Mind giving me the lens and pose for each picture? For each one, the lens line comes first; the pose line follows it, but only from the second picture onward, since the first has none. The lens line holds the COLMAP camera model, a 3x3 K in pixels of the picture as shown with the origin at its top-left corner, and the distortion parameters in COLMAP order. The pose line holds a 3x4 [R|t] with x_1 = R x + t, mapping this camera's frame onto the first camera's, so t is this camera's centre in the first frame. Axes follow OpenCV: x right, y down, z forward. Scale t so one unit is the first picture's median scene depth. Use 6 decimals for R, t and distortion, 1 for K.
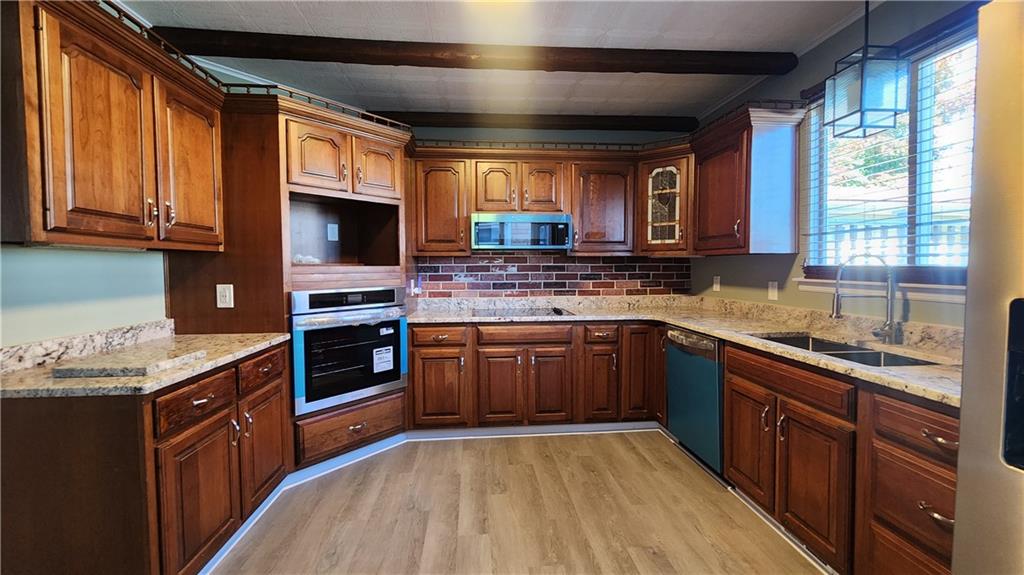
lens RADIAL K [[419.0, 0, 511.6], [0, 419.0, 285.5], [0, 0, 1]] dist [-0.003968, -0.000323]
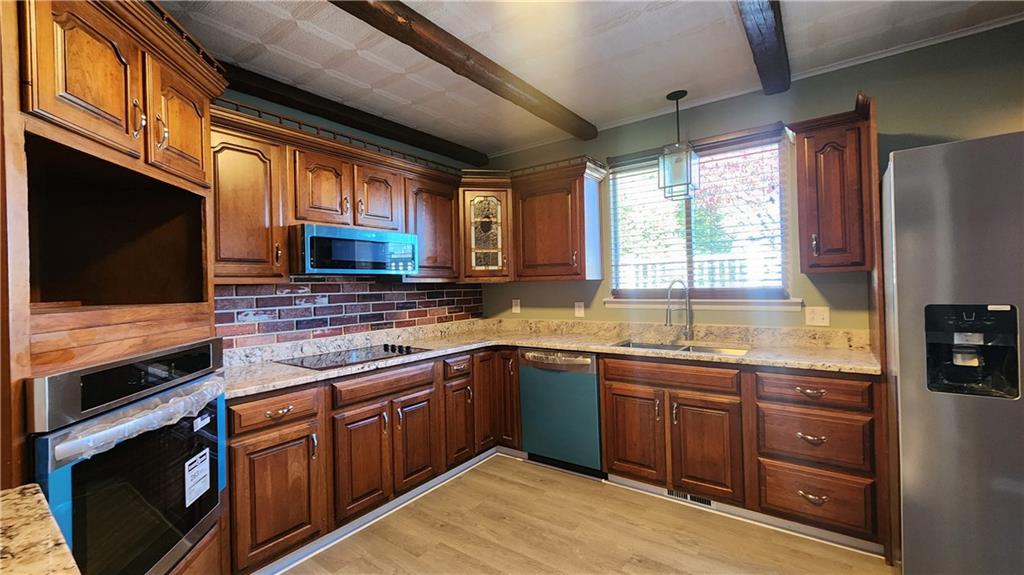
lens RADIAL K [[419.0, 0, 511.5], [0, 419.0, 284.0], [0, 0, 1]] dist [-0.003968, -0.000323]
pose [[0.663313, -0.009969, 0.748276, -0.387704], [0.055499, 0.997813, -0.035905, -0.026344], [-0.746281, 0.065345, 0.662416, 0.286025]]
